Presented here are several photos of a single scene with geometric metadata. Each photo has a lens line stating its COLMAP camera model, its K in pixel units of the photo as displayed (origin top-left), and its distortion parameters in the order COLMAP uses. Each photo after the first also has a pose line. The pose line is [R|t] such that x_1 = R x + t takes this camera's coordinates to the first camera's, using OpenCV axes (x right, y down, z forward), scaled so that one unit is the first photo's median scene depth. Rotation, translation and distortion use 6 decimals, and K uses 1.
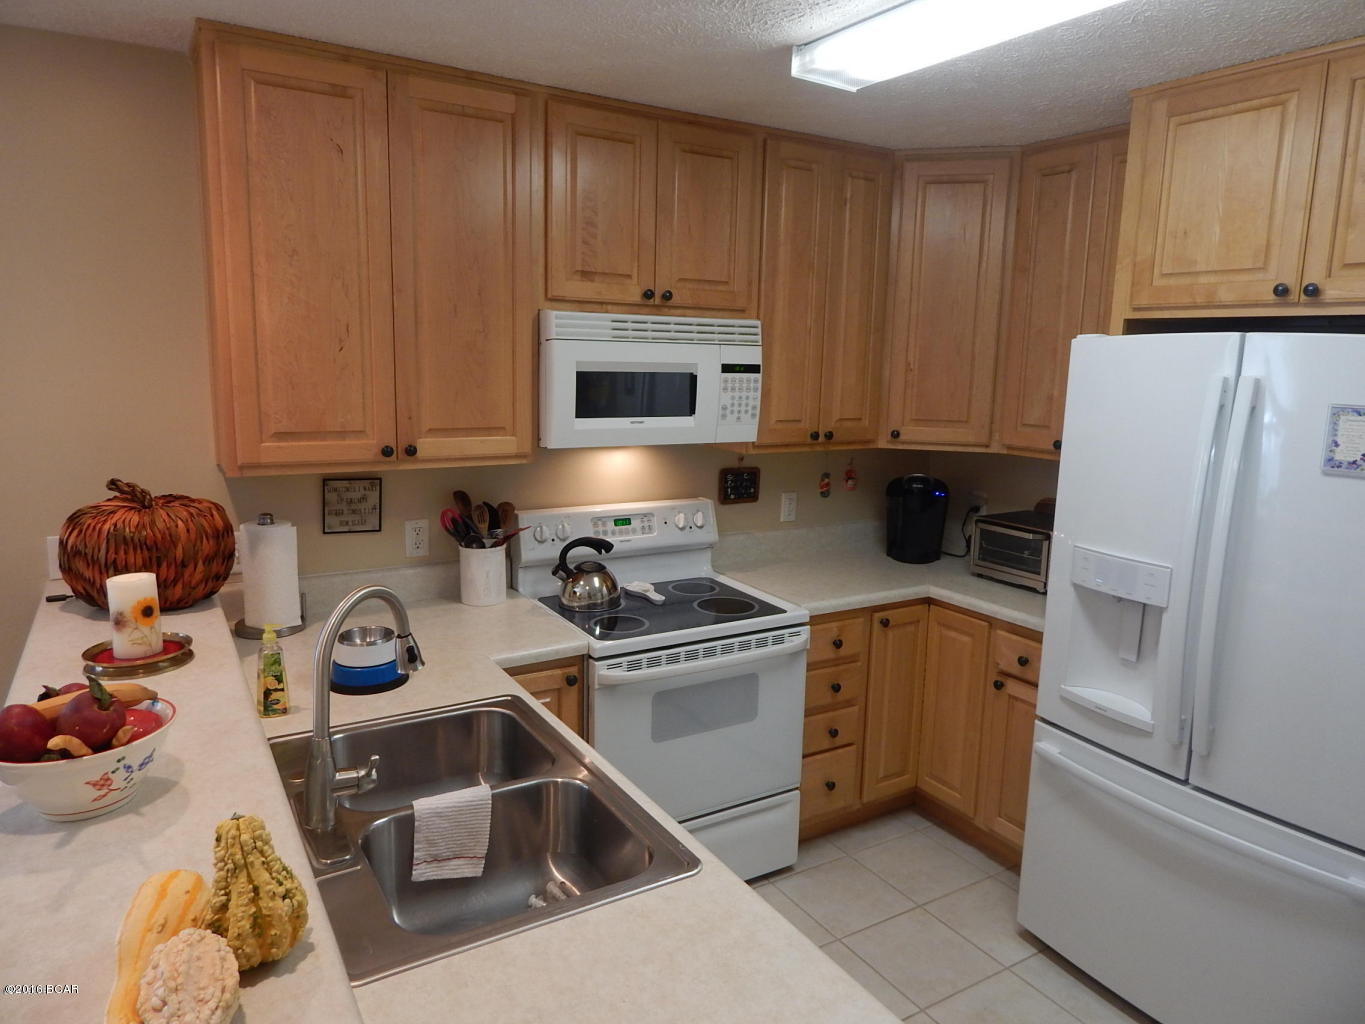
lens RADIAL K [[889.2, 0, 682.5], [0, 889.2, 512.0], [0, 0, 1]] dist [-0.008190, -0.002801]
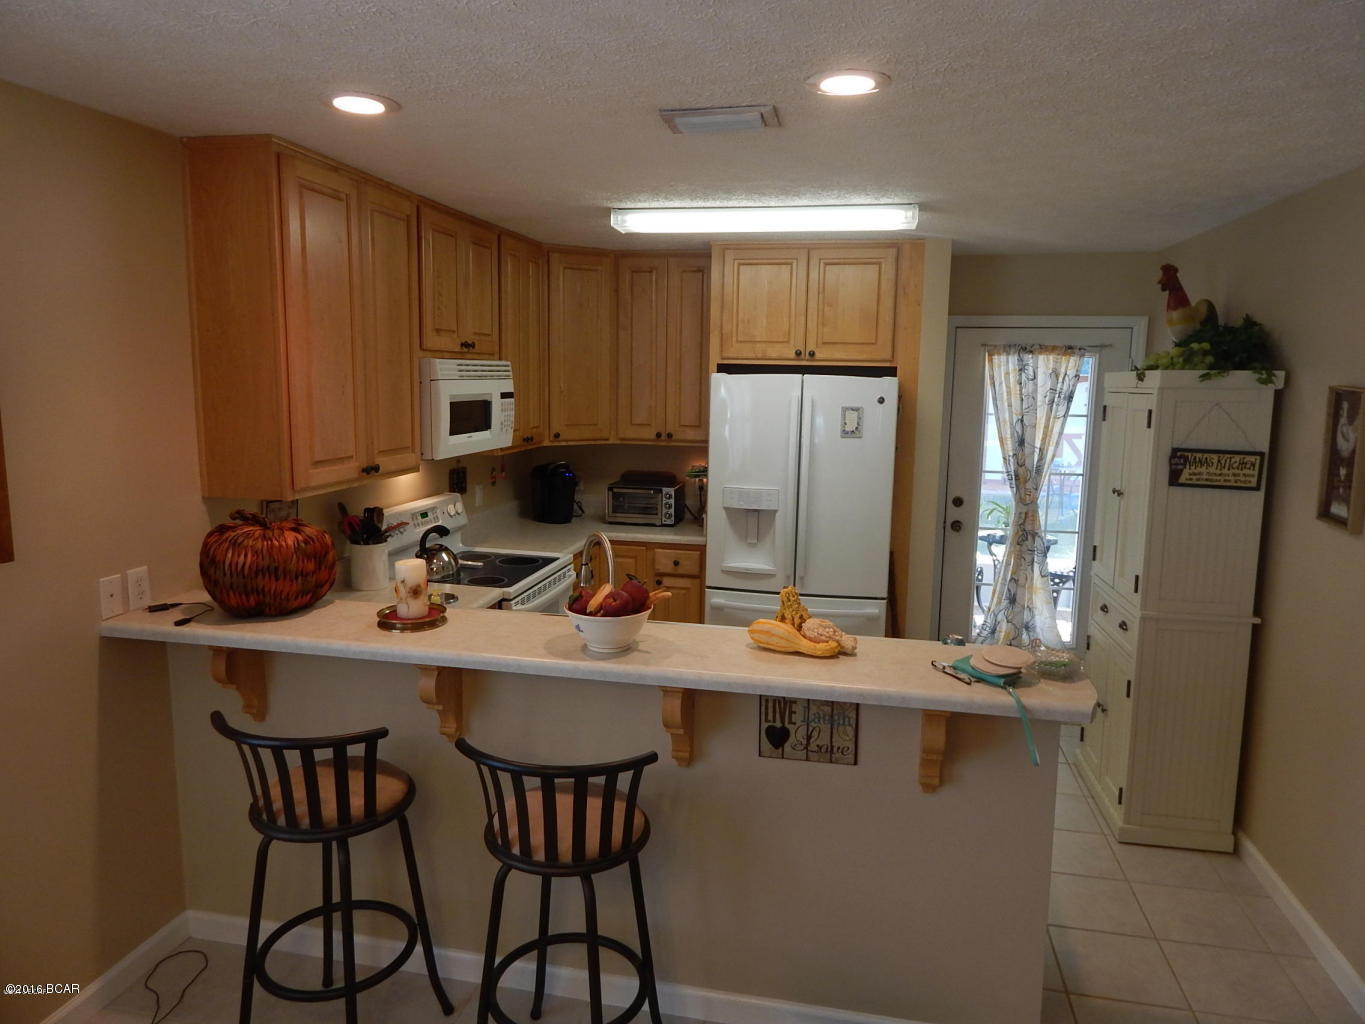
lens RADIAL K [[889.2, 0, 682.5], [0, 889.2, 512.0], [0, 0, 1]] dist [-0.008190, -0.002801]
pose [[0.685052, -0.124708, 0.717741, -0.913935], [0.125543, 0.990708, 0.052310, -0.017285], [-0.717595, 0.054272, 0.694343, -0.213782]]
